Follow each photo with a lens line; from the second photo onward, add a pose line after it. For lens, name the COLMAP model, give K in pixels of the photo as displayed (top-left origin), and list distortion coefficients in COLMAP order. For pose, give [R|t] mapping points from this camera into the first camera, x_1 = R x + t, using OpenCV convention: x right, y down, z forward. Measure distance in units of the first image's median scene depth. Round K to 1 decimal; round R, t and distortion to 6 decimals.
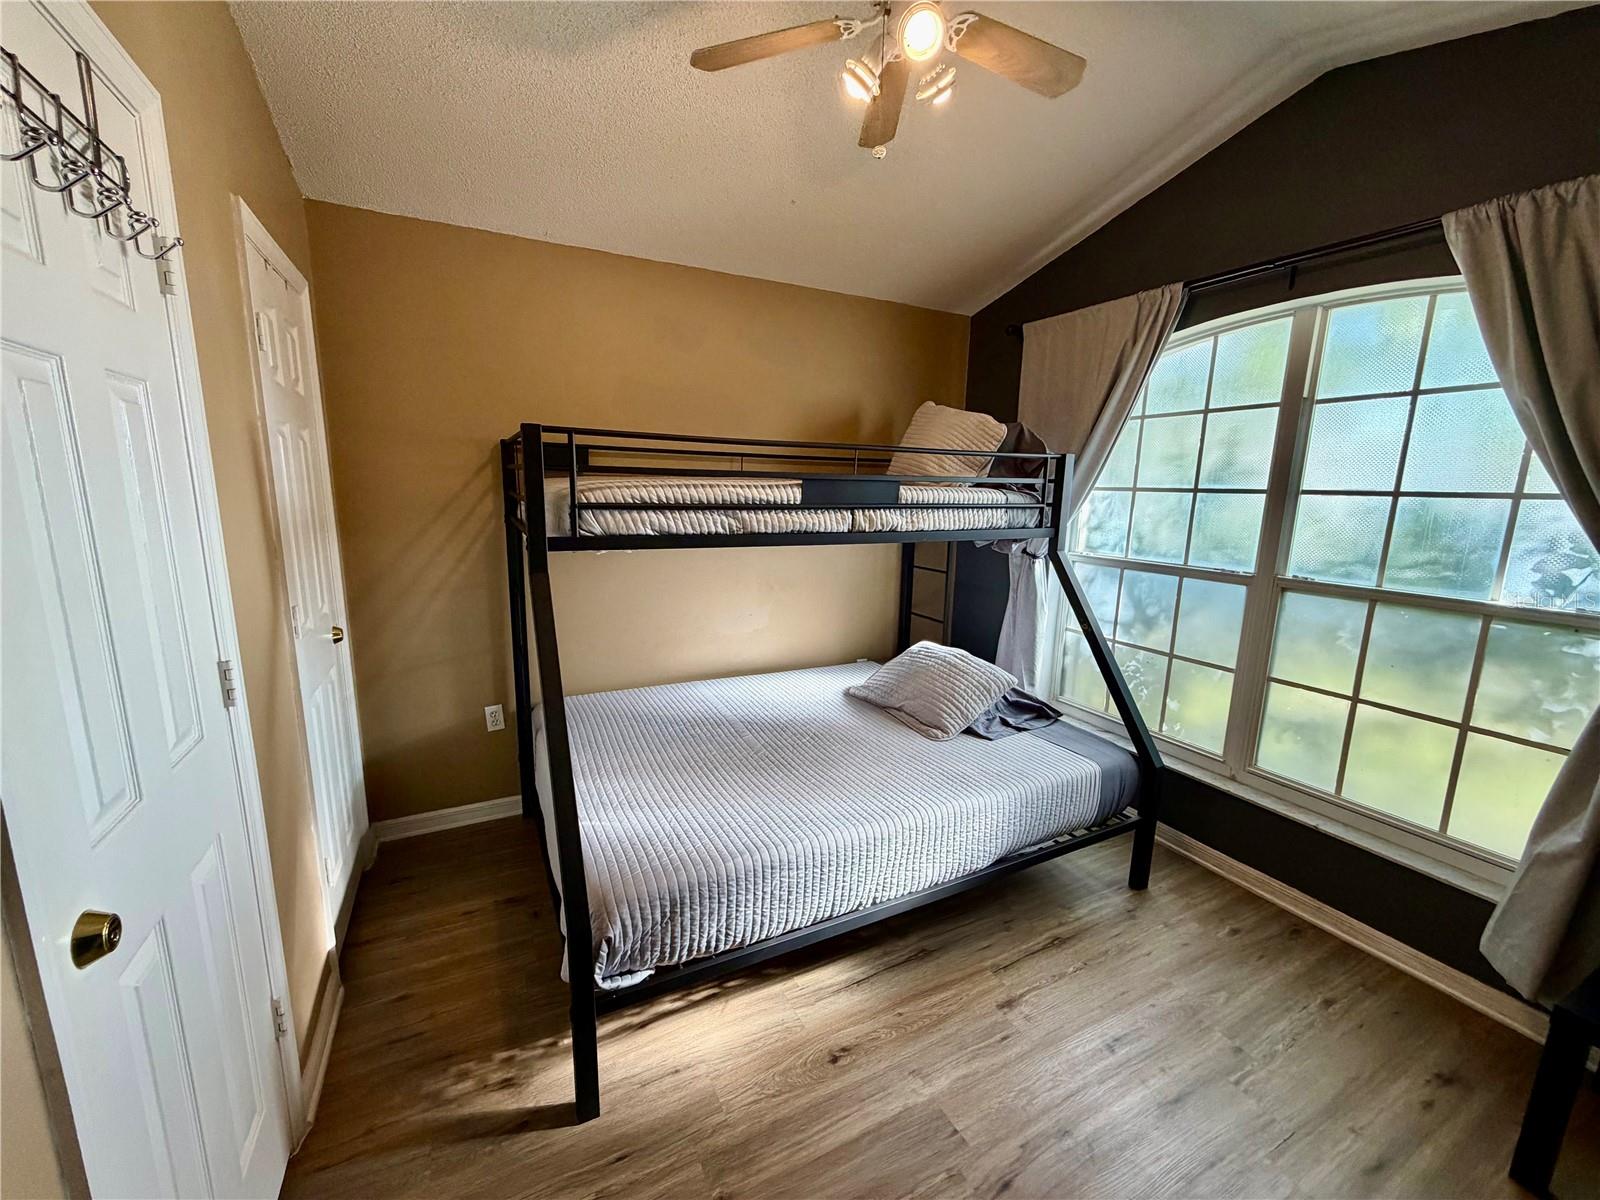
lens RADIAL K [[637.4, 0, 795.8], [0, 637.4, 601.6], [0, 0, 1]] dist [-0.000341, -0.000389]
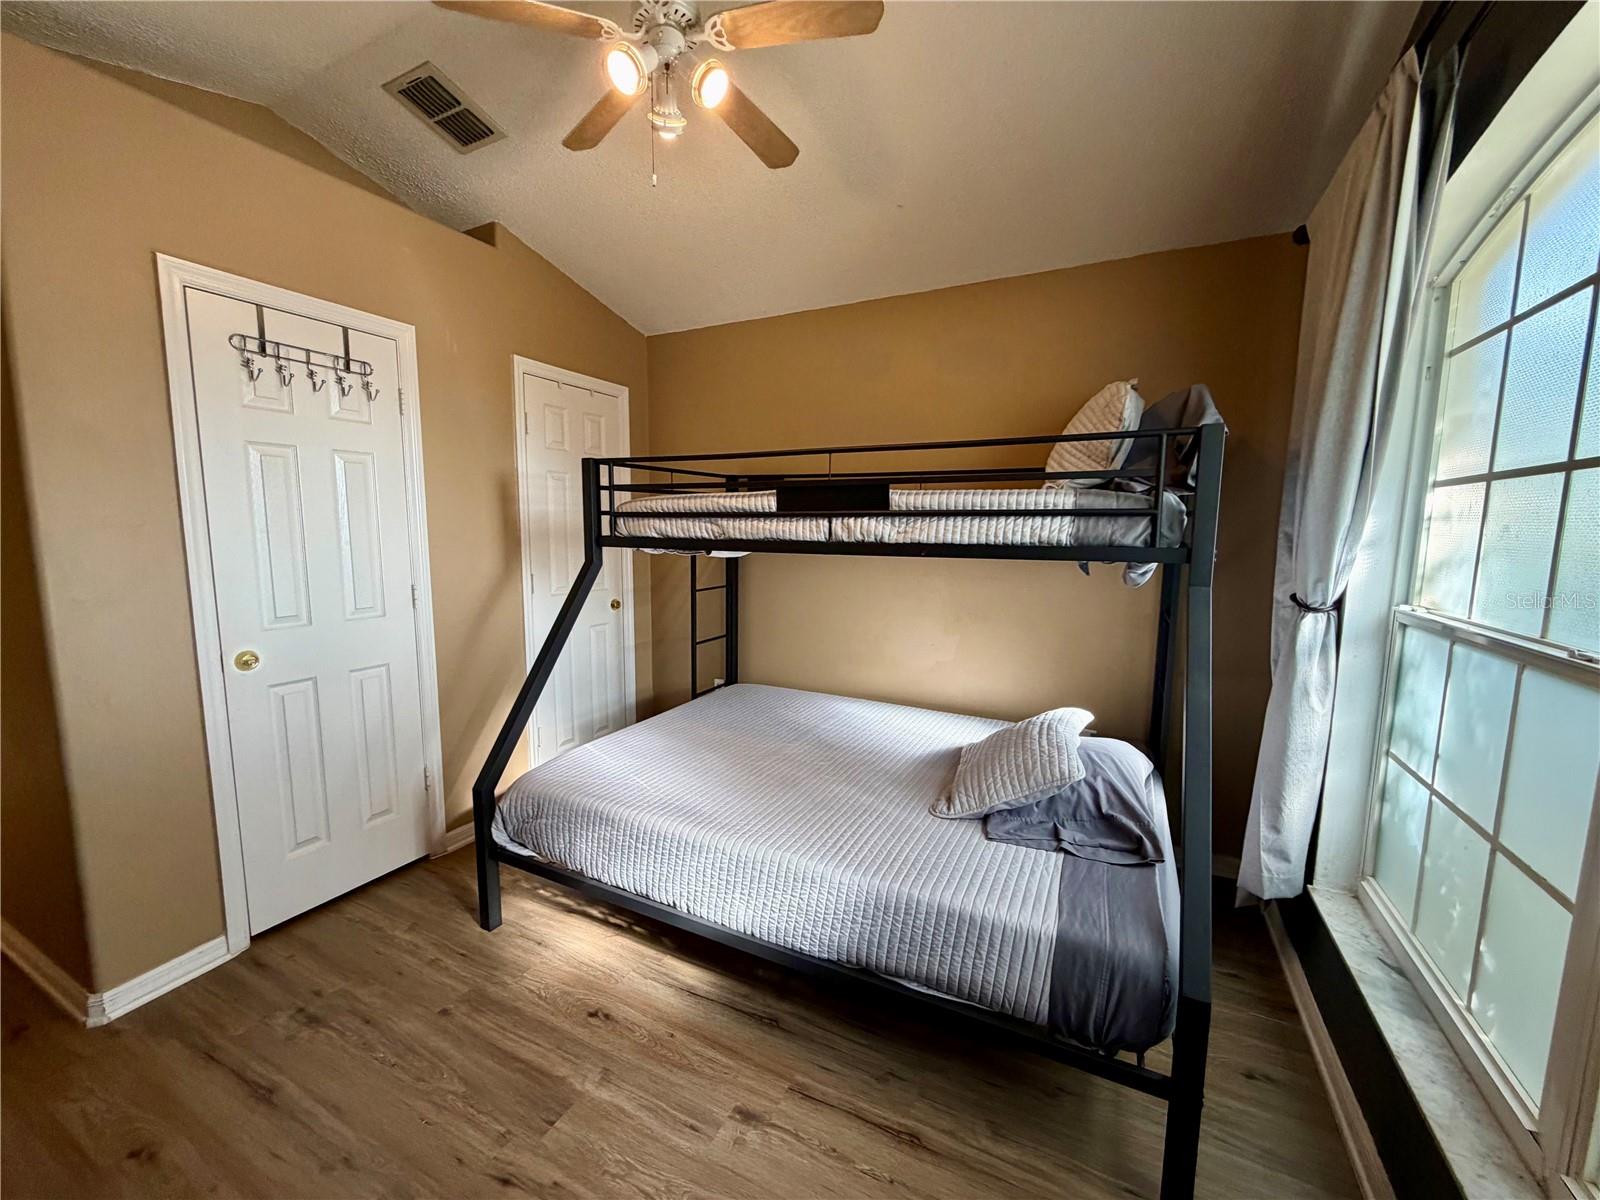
lens RADIAL K [[637.4, 0, 795.8], [0, 637.4, 601.6], [0, 0, 1]] dist [-0.000341, -0.000389]
pose [[0.585664, 0.081418, -0.806455, 0.941571], [-0.141352, 0.989956, -0.002709, -0.015409], [0.798134, 0.115581, 0.591290, 0.488419]]
